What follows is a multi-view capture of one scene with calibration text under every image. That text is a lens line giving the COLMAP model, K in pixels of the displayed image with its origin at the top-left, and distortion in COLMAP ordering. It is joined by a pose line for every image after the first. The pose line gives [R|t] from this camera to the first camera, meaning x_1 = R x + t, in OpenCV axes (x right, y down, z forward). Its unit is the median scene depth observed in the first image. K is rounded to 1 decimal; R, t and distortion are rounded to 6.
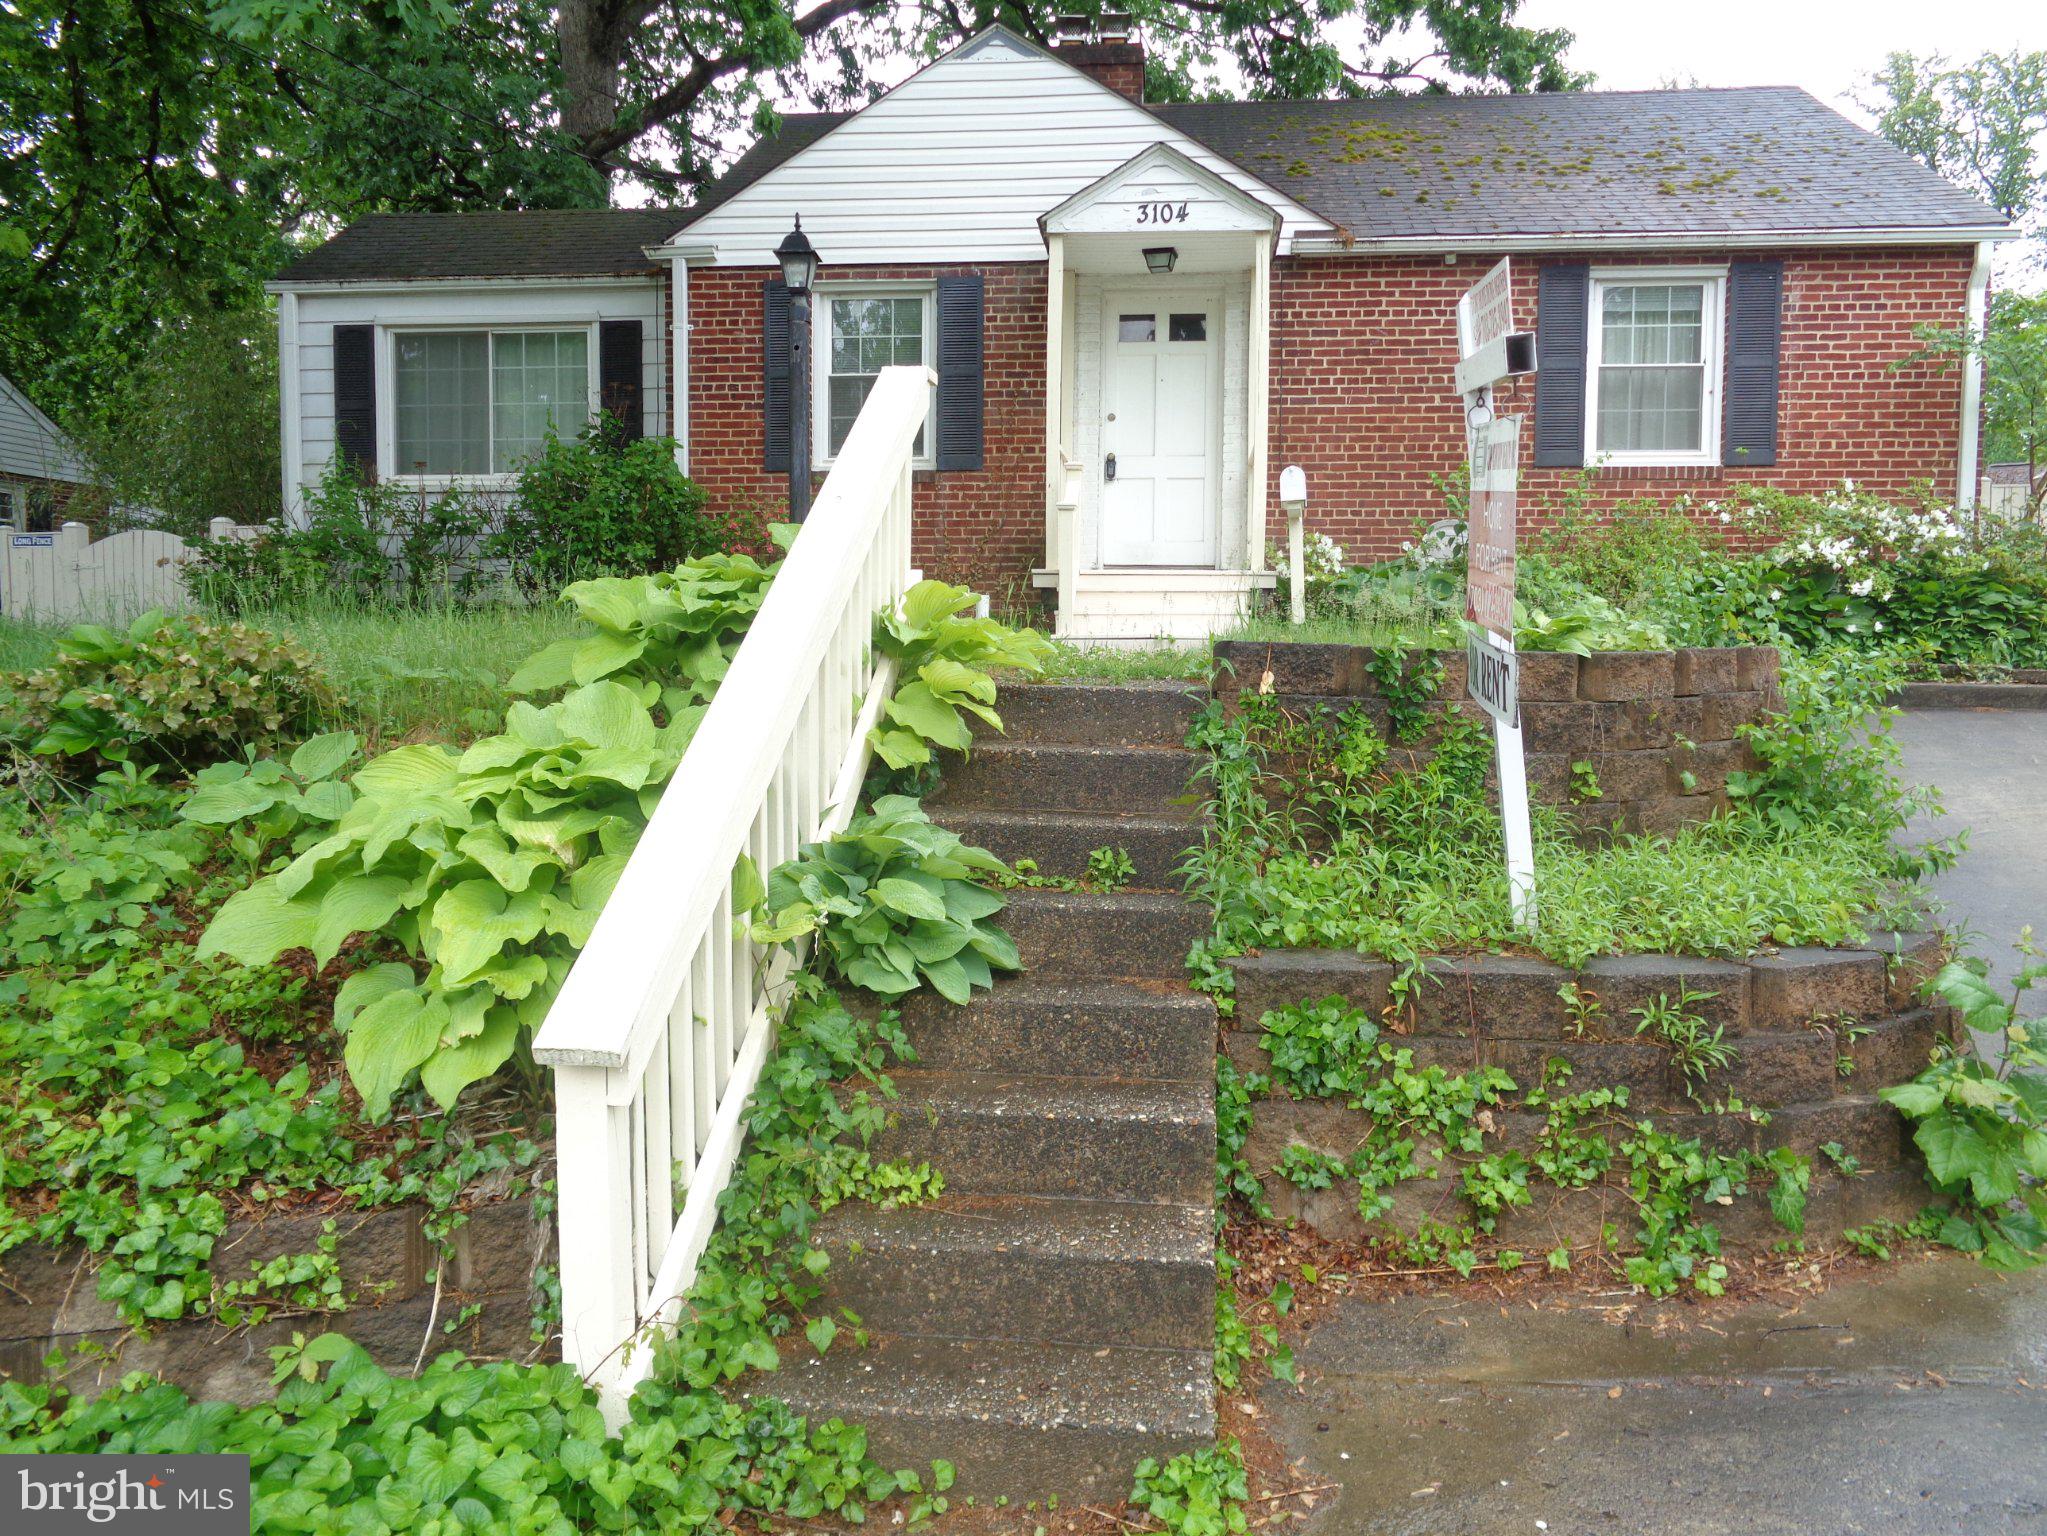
lens RADIAL K [[1519.1, 0, 1023.3], [0, 1519.1, 765.8], [0, 0, 1]] dist [-0.003526, -0.002074]
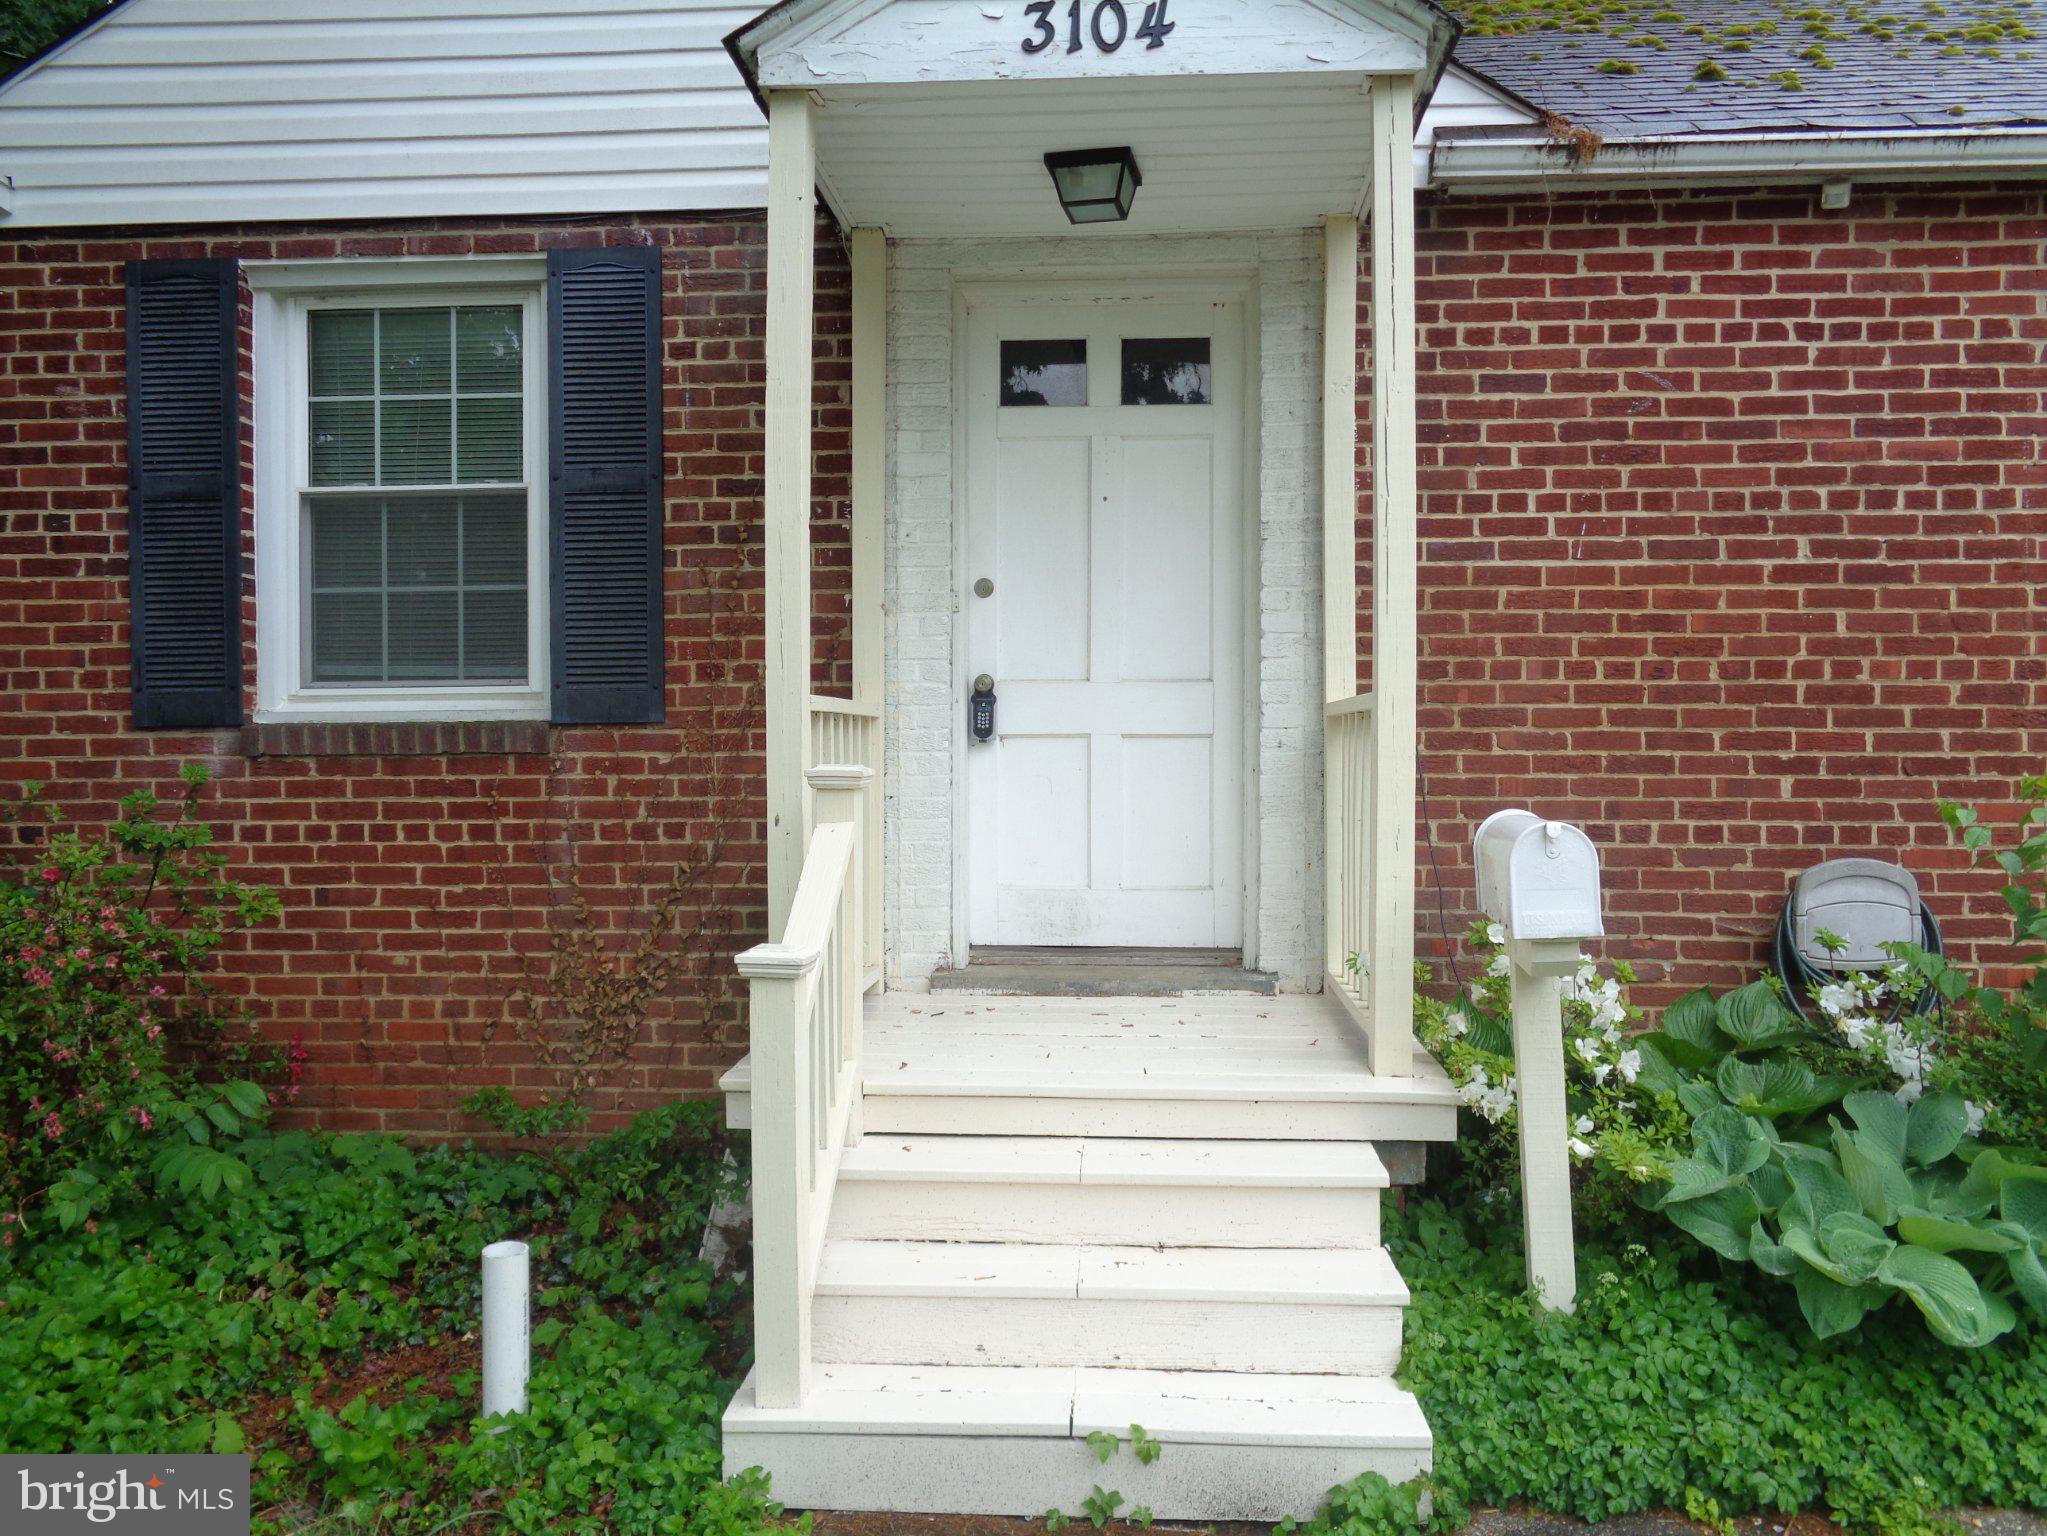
lens RADIAL K [[1519.1, 0, 1024.5], [0, 1519.1, 771.3], [0, 0, 1]] dist [-0.003526, -0.002074]
pose [[0.999547, -0.009868, 0.028437, 0.058799], [0.011141, 0.998927, -0.044950, -0.167469], [-0.027963, 0.045246, 0.998584, 0.612751]]
